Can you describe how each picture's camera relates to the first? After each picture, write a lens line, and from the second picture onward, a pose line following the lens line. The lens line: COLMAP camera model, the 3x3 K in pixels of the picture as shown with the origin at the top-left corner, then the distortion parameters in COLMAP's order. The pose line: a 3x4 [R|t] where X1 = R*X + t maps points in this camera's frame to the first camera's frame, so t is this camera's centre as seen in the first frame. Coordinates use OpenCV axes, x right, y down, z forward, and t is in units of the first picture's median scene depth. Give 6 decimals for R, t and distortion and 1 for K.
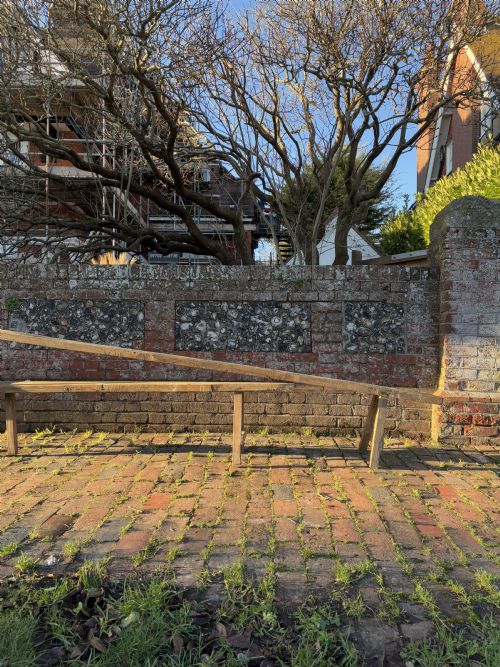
lens RADIAL K [[504.2, 0, 250.4], [0, 504.2, 339.0], [0, 0, 1]] dist [0.192121, -0.548050]
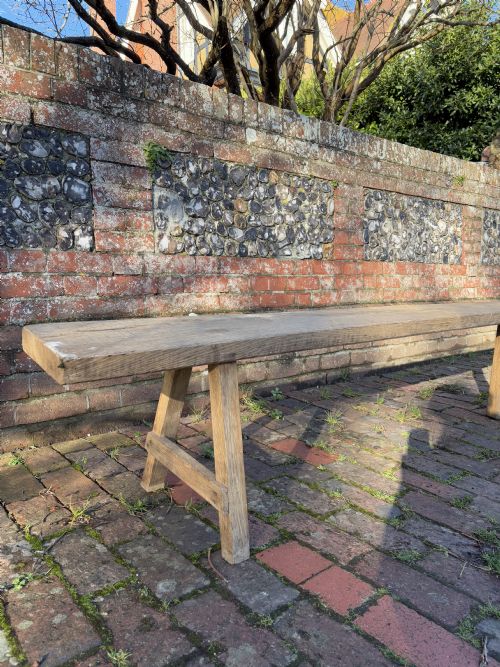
lens RADIAL K [[504.4, 0, 247.2], [0, 504.4, 338.4], [0, 0, 1]] dist [0.029868, -0.007873]
pose [[0.743815, -0.087588, 0.662622, -0.740794], [0.003565, 0.991882, 0.127109, 0.039952], [-0.668377, -0.092183, 0.738089, 0.584431]]
